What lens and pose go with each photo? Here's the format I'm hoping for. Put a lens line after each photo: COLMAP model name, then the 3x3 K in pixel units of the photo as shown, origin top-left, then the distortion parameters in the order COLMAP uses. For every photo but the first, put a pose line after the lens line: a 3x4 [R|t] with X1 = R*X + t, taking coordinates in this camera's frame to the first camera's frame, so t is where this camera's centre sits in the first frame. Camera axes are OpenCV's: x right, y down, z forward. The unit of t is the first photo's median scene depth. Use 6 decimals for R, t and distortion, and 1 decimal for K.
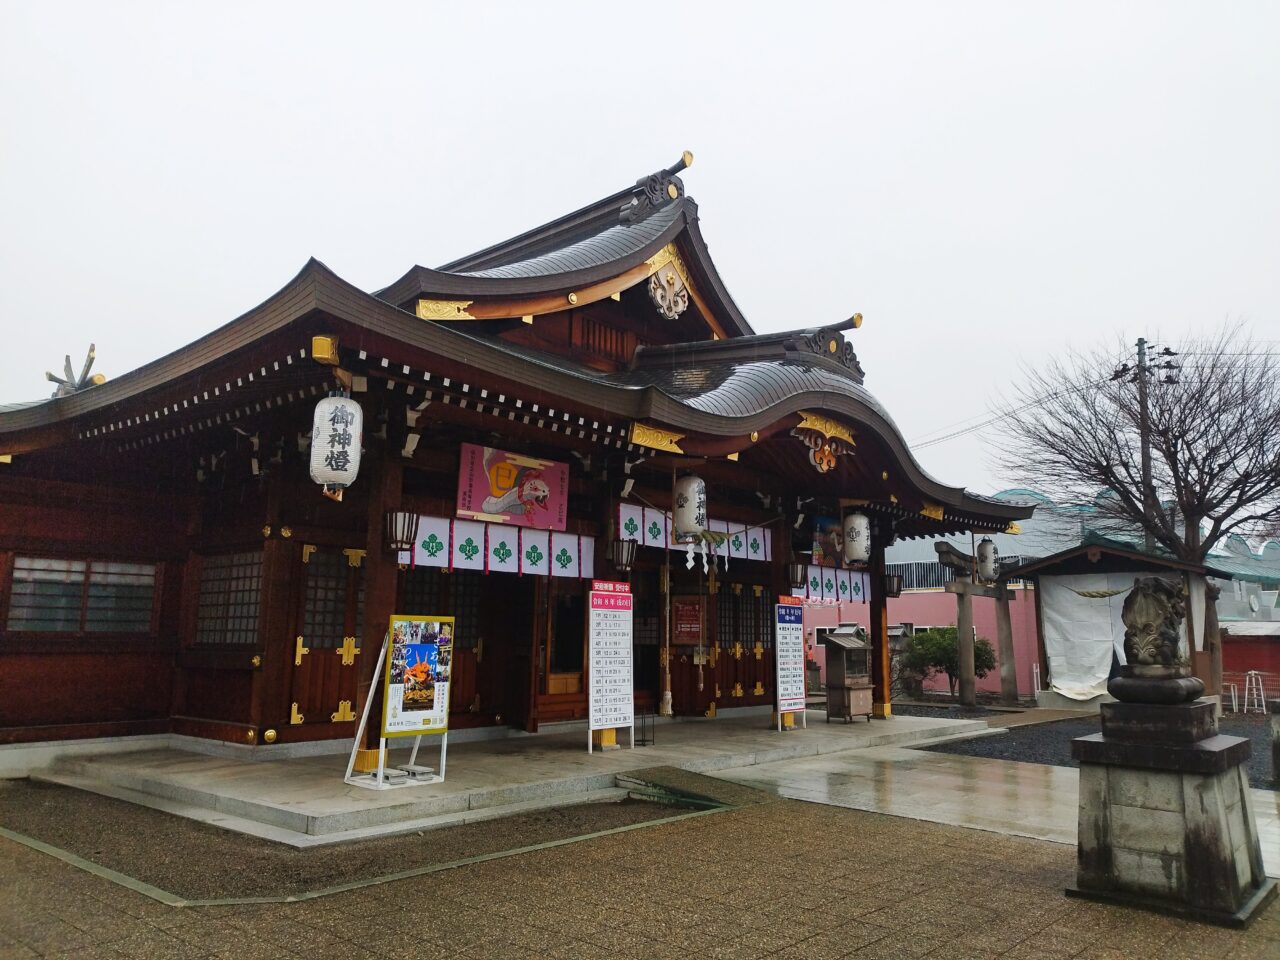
lens RADIAL K [[967.8, 0, 638.5], [0, 967.8, 472.2], [0, 0, 1]] dist [0.037870, -0.007449]
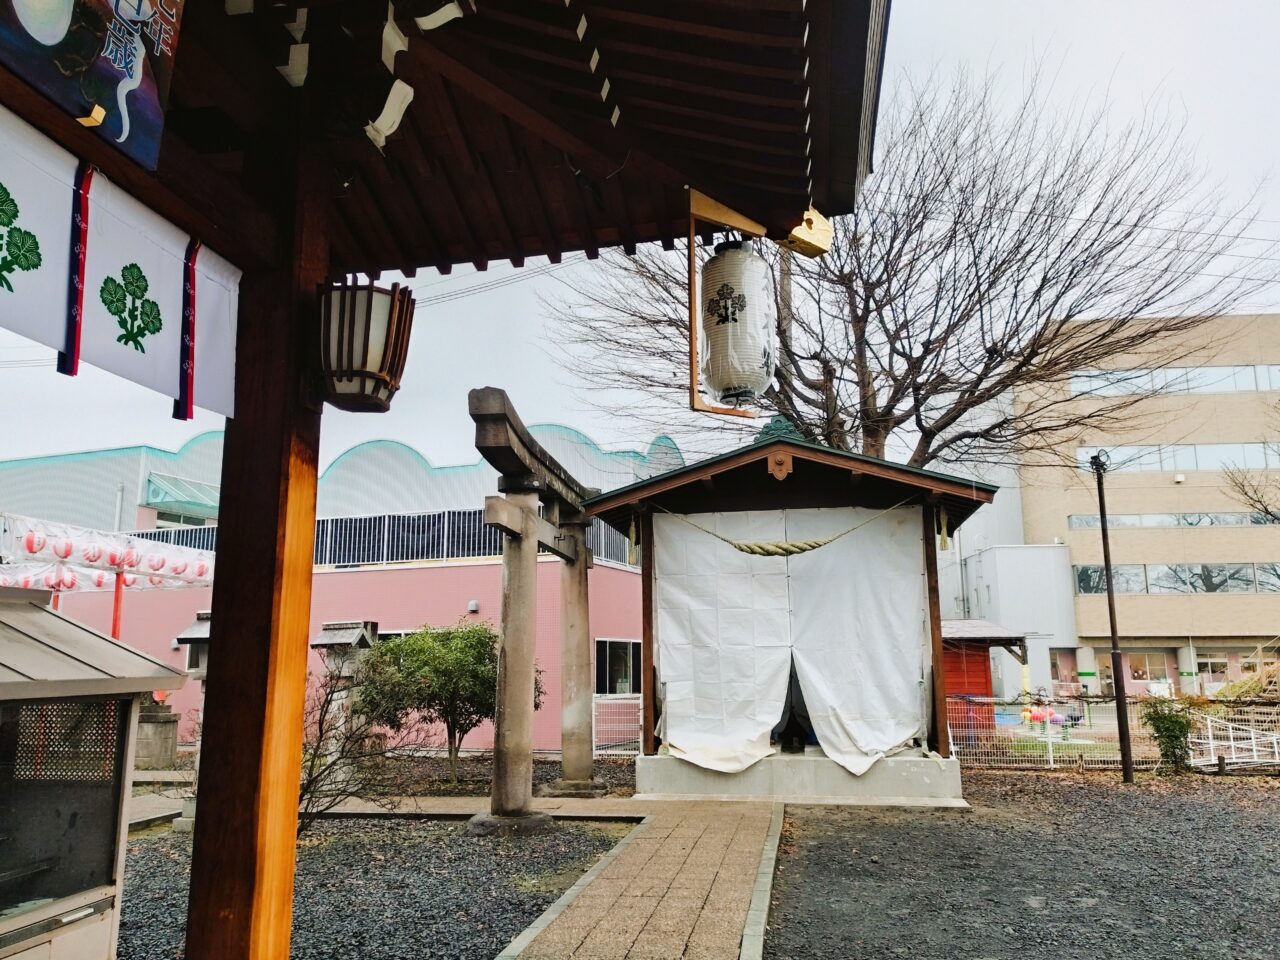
lens RADIAL K [[967.8, 0, 638.5], [0, 967.8, 472.2], [0, 0, 1]] dist [0.037870, -0.007449]
pose [[0.852503, 0.086555, 0.515507, 0.251815], [-0.074864, 0.996246, -0.043467, 0.173144], [-0.517334, -0.001537, 0.855782, 0.959680]]
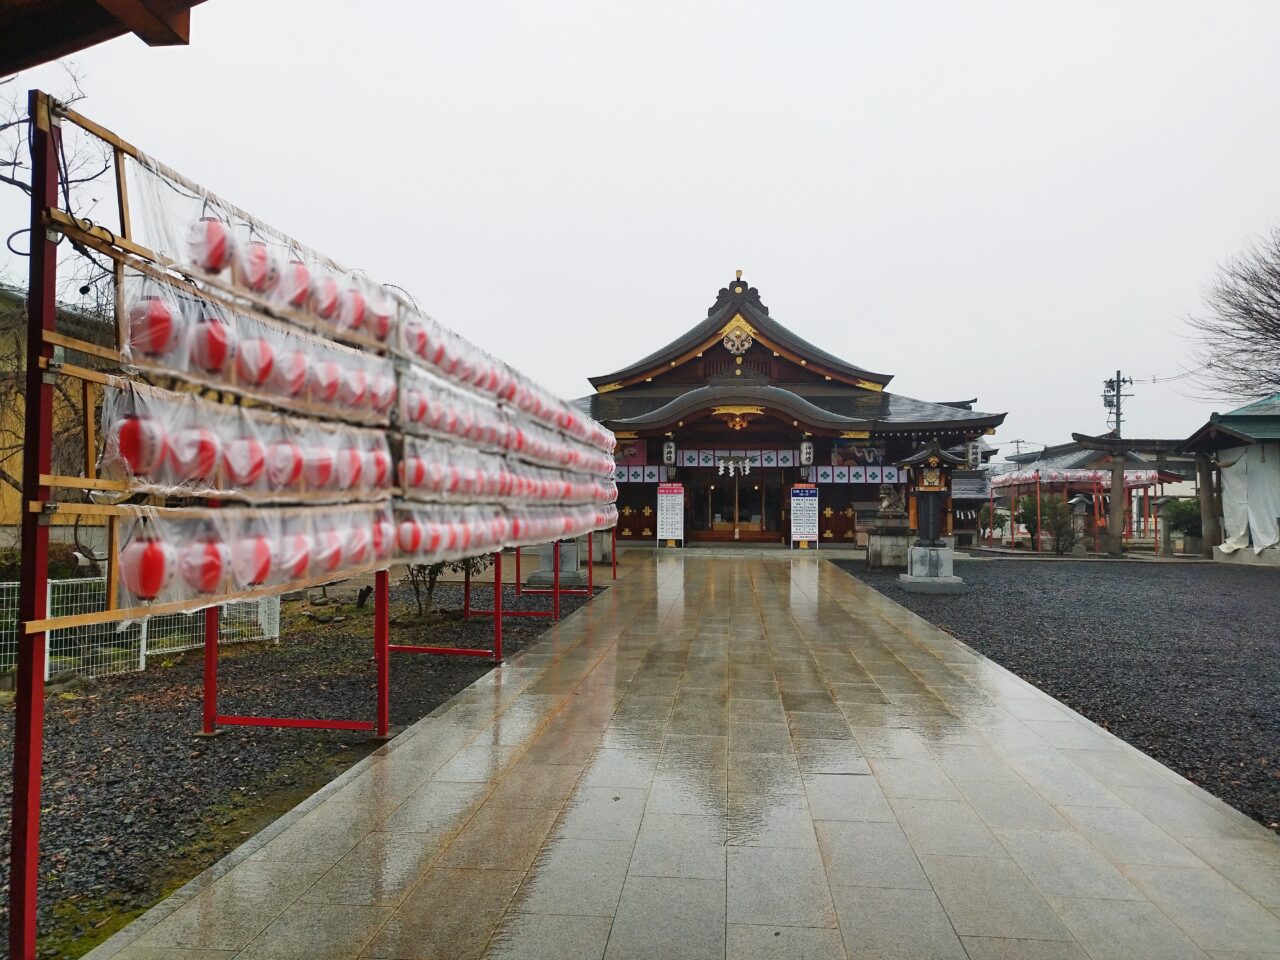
lens RADIAL K [[951.7, 0, 640.0], [0, 951.7, 480.0], [0, 0, 1]] dist [0.062001, -0.009243]
pose [[0.564055, -0.039596, -0.824787, 1.585831], [0.142289, 0.988569, 0.049850, -0.023418], [0.813385, -0.145476, 0.563241, -0.365737]]
